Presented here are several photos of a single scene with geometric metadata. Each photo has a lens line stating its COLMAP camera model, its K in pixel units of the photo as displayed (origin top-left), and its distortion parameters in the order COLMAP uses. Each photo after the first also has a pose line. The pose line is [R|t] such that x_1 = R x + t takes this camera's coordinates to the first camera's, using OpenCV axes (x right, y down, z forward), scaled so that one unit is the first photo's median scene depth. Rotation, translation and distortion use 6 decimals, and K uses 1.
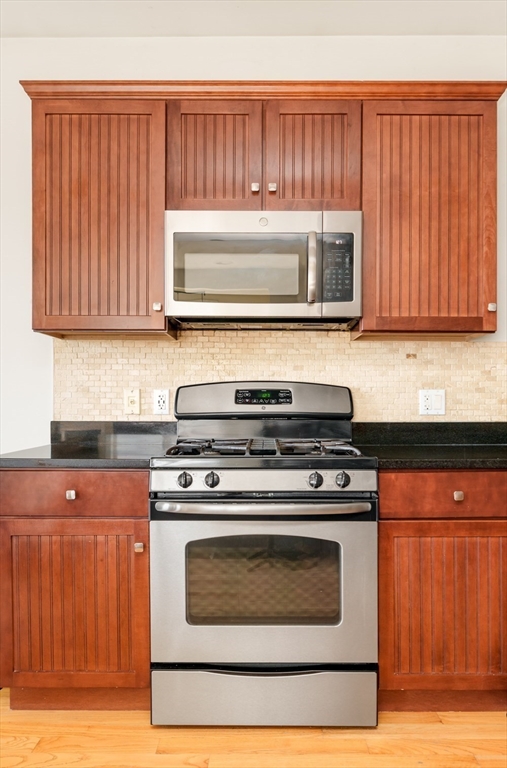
lens RADIAL K [[550.8, 0, 255.1], [0, 550.8, 408.5], [0, 0, 1]] dist [-0.000737, -0.001833]
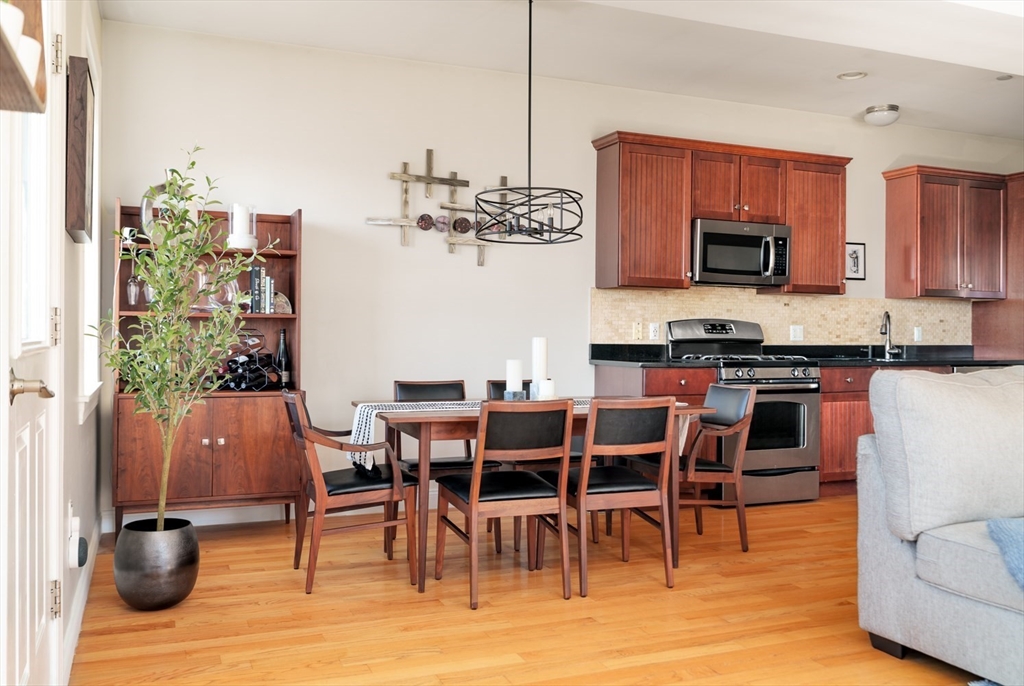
lens RADIAL K [[877.0, 0, 510.7], [0, 877.0, 338.8], [0, 0, 1]] dist [-0.004937, 0.003602]
pose [[0.921509, 0.005842, 0.388314, -1.688558], [-0.002594, 0.999957, -0.008888, 0.034933], [-0.388349, 0.007183, 0.921484, -1.223524]]
